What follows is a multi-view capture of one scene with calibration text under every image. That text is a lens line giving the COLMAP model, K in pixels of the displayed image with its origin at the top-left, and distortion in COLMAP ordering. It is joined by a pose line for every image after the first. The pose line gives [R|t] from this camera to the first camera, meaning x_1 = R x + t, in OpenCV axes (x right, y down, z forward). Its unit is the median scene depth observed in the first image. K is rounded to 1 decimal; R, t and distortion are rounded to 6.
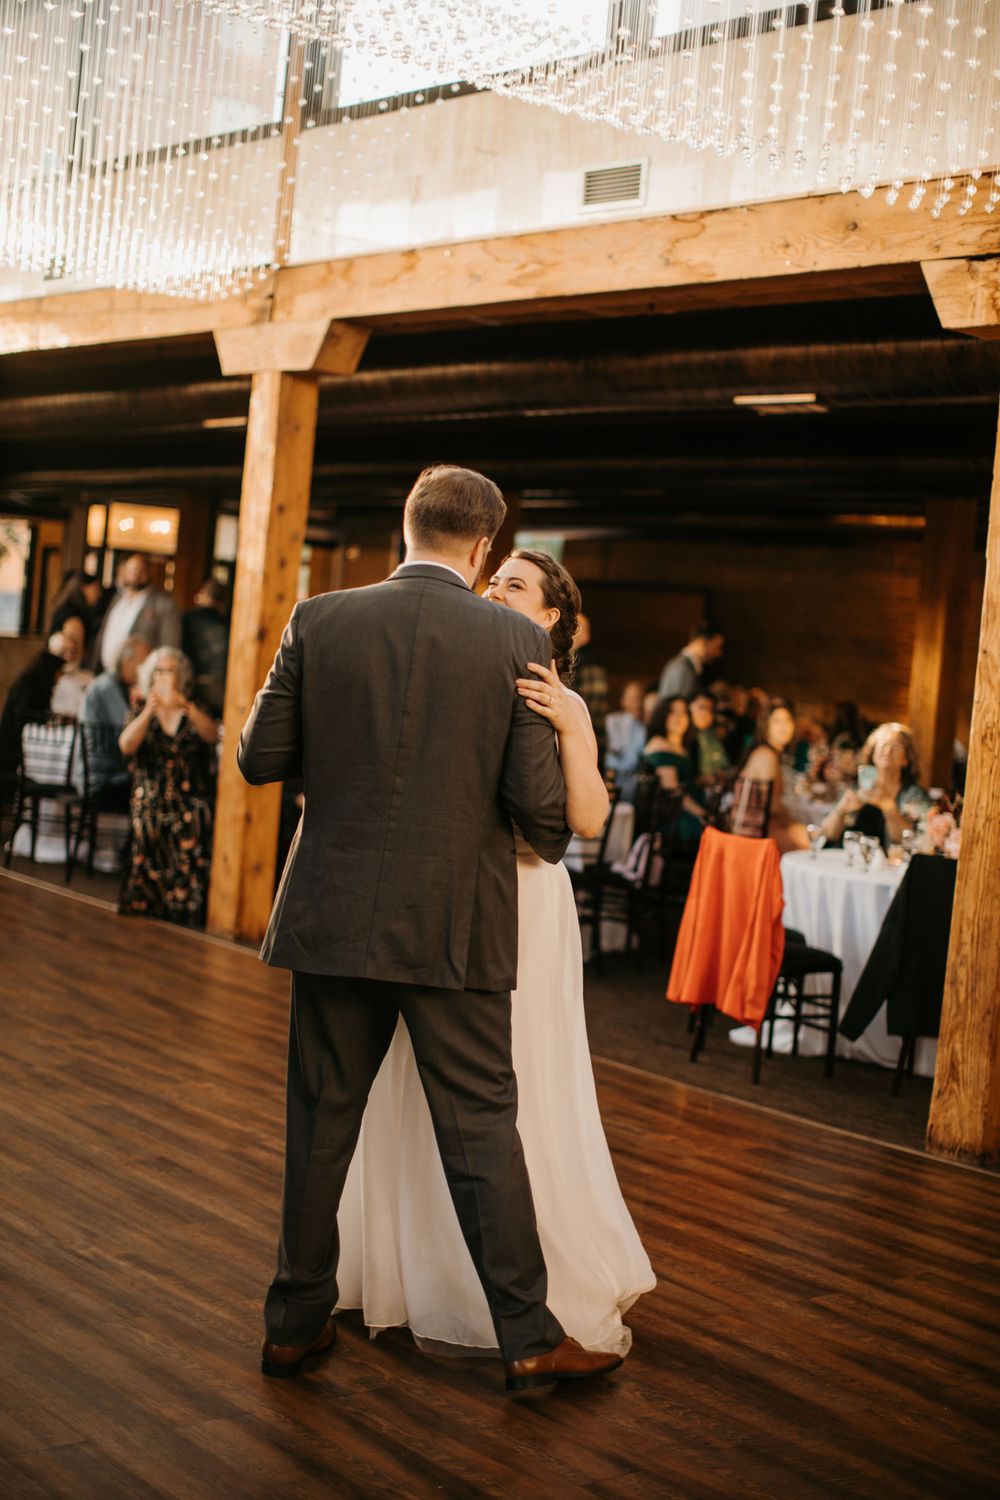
lens RADIAL K [[2202.3, 0, 510.4], [0, 2202.3, 760.9], [0, 0, 1]] dist [-0.102237, 0.000000]
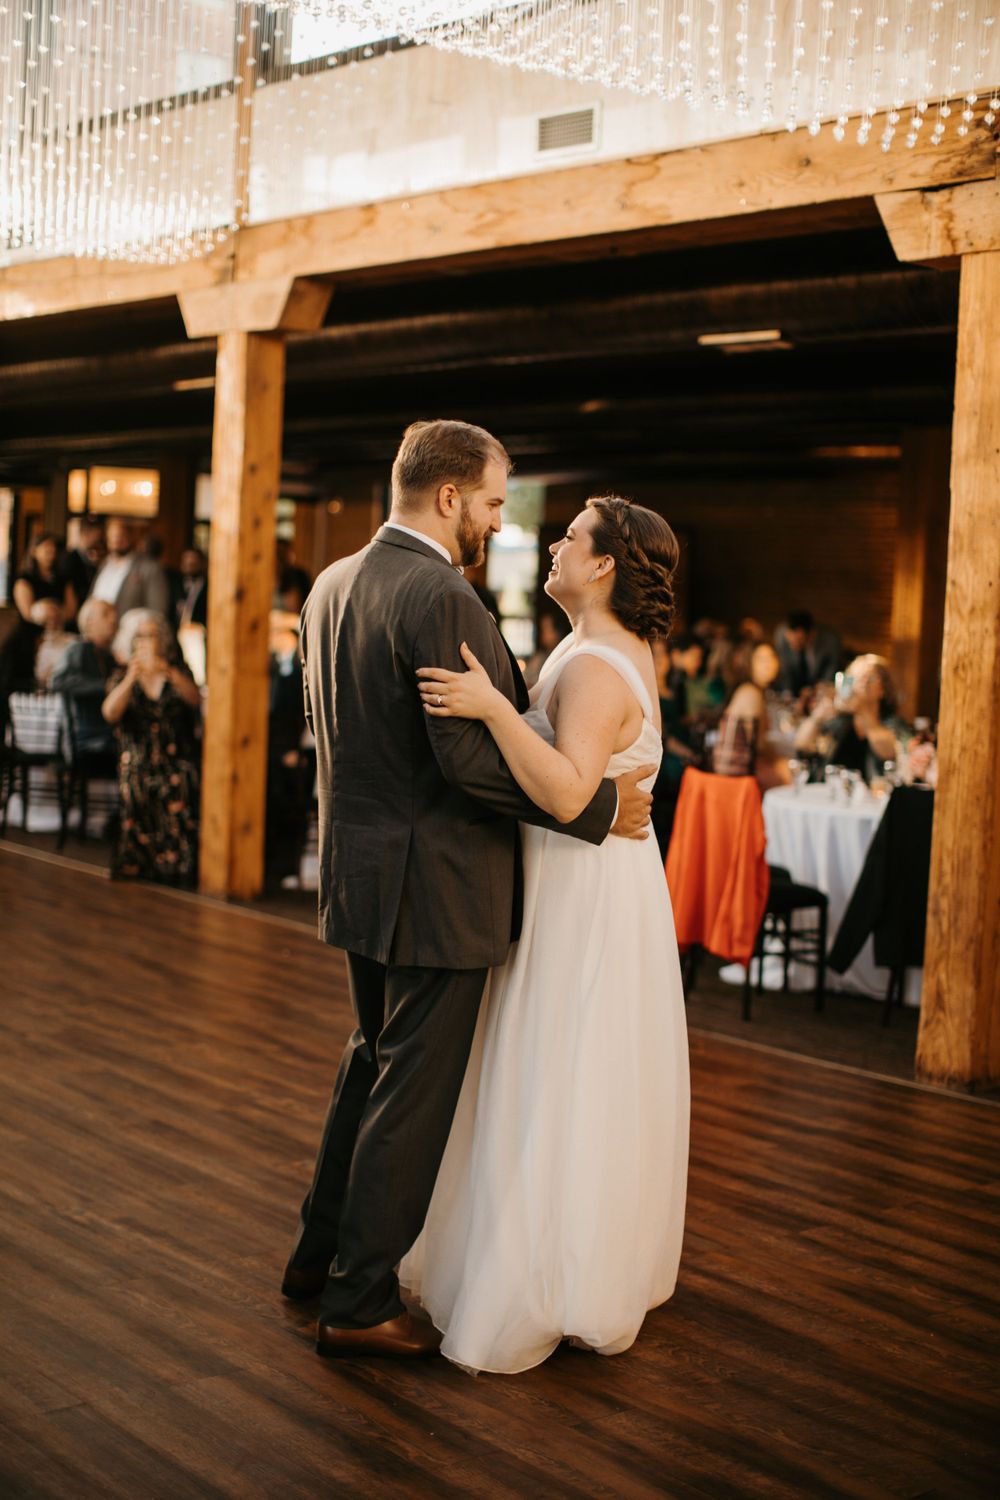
lens RADIAL K [[2202.3, 0, 509.5], [0, 2202.3, 763.5], [0, 0, 1]] dist [-0.102237, 0.000000]
pose [[0.999025, -0.044136, -0.000562, 0.008520], [0.044135, 0.998688, 0.025962, -0.001709], [-0.000584, -0.025961, 0.999663, -0.004260]]
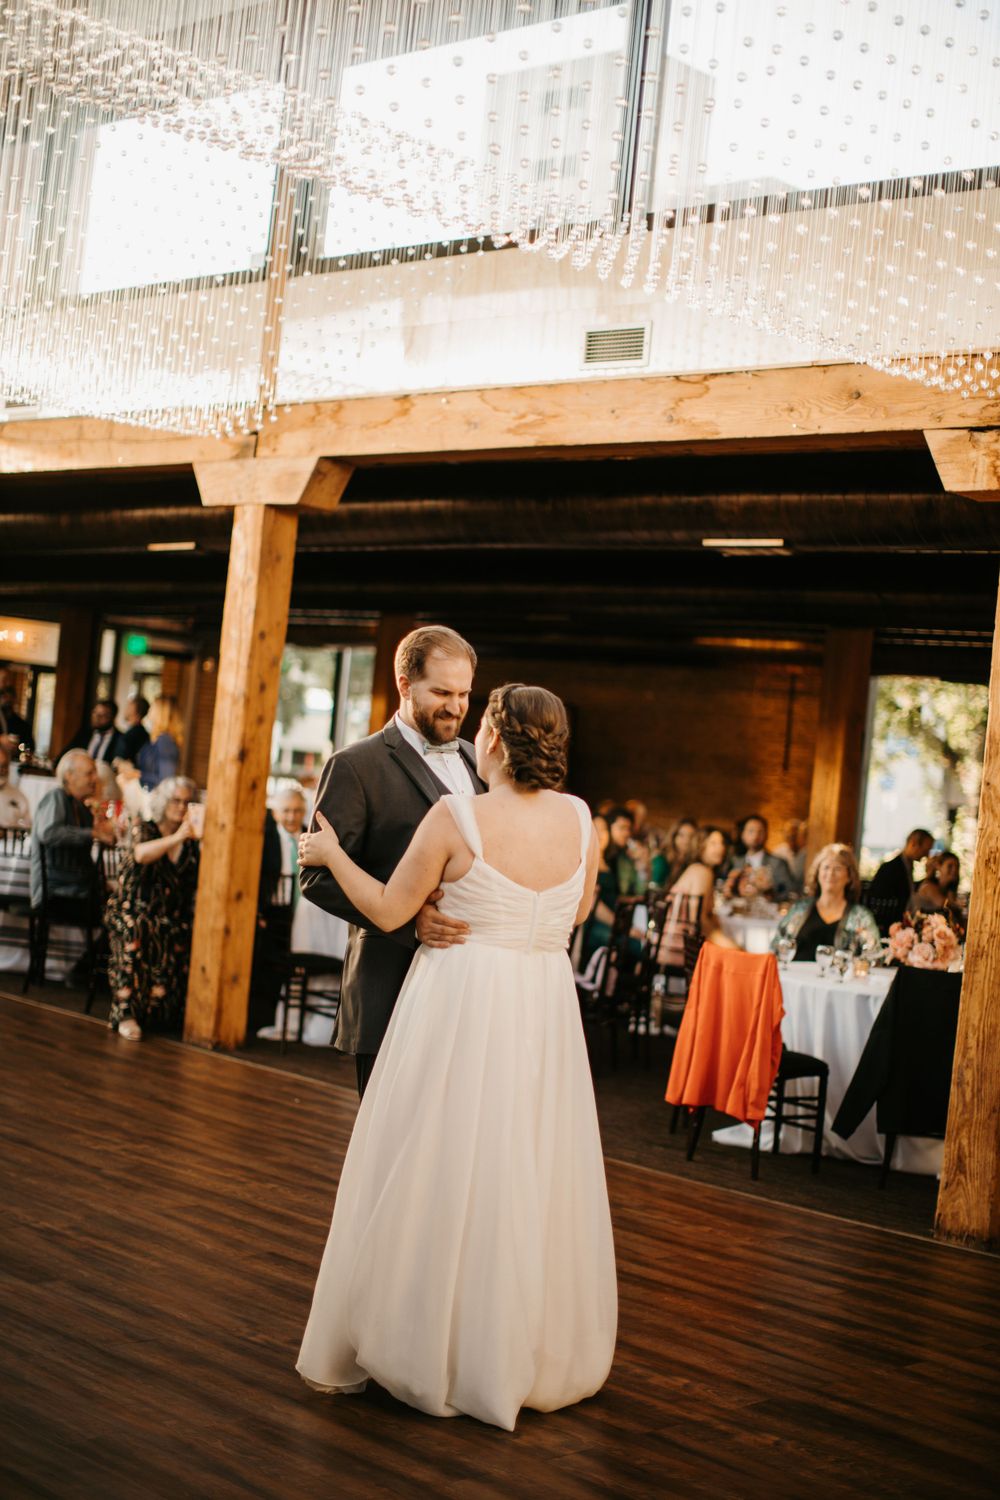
lens RADIAL K [[2202.3, 0, 519.5], [0, 2202.3, 774.6], [0, 0, 1]] dist [-0.102237, 0.000000]
pose [[0.994138, 0.008569, 0.107779, -0.113839], [-0.004058, 0.999109, -0.042011, -0.005656], [-0.108043, 0.041327, 0.993287, -0.062011]]
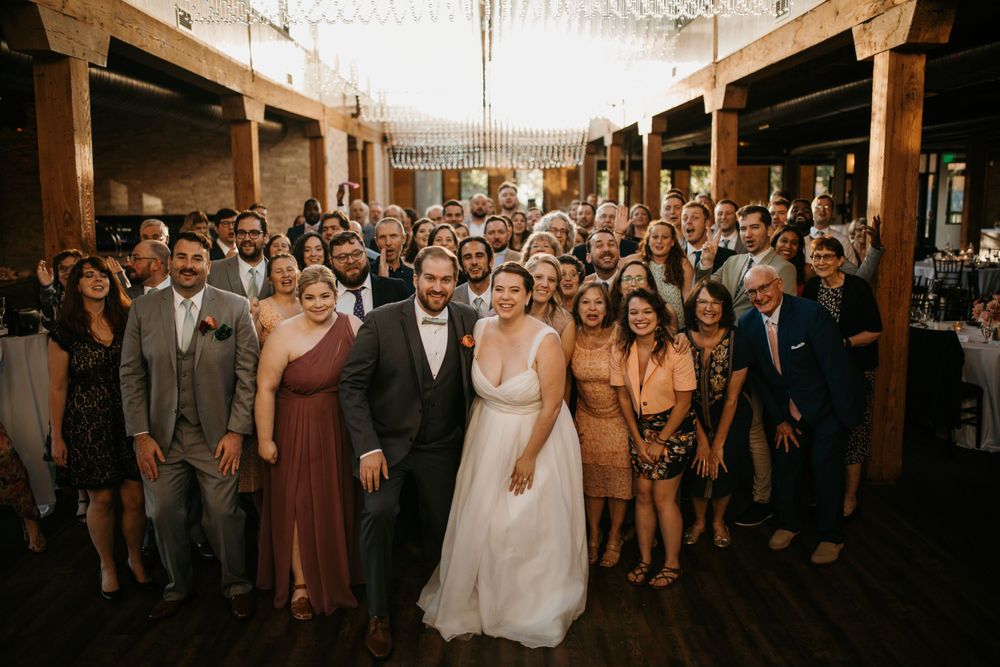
lens RADIAL K [[962.1, 0, 490.7], [0, 962.1, 336.4], [0, 0, 1]] dist [-0.011383, 0.000000]
pose [[0.762370, 0.003319, -0.647132, 0.426117], [0.041089, 0.997721, 0.053524, -0.009101], [0.645835, -0.067395, 0.760496, 0.096767]]
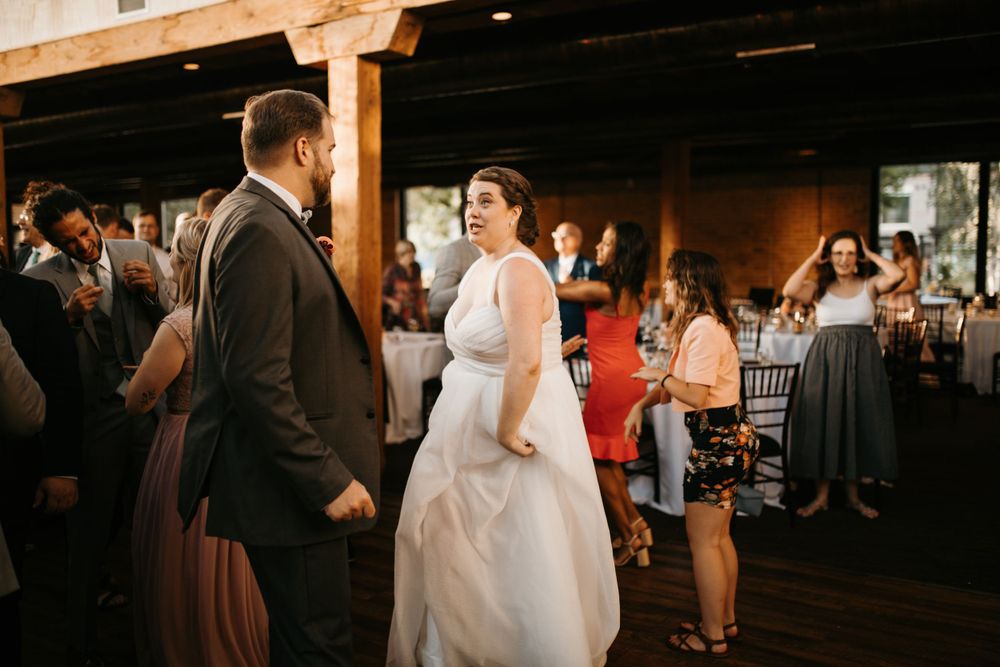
lens RADIAL K [[962.1, 0, 494.9], [0, 962.1, 333.7], [0, 0, 1]] dist [-0.011383, 0.000000]
pose [[0.956487, -0.117039, 0.267271, 0.091015], [0.106003, 0.992821, 0.055406, 0.008775], [-0.271837, -0.024664, 0.962027, 0.106666]]
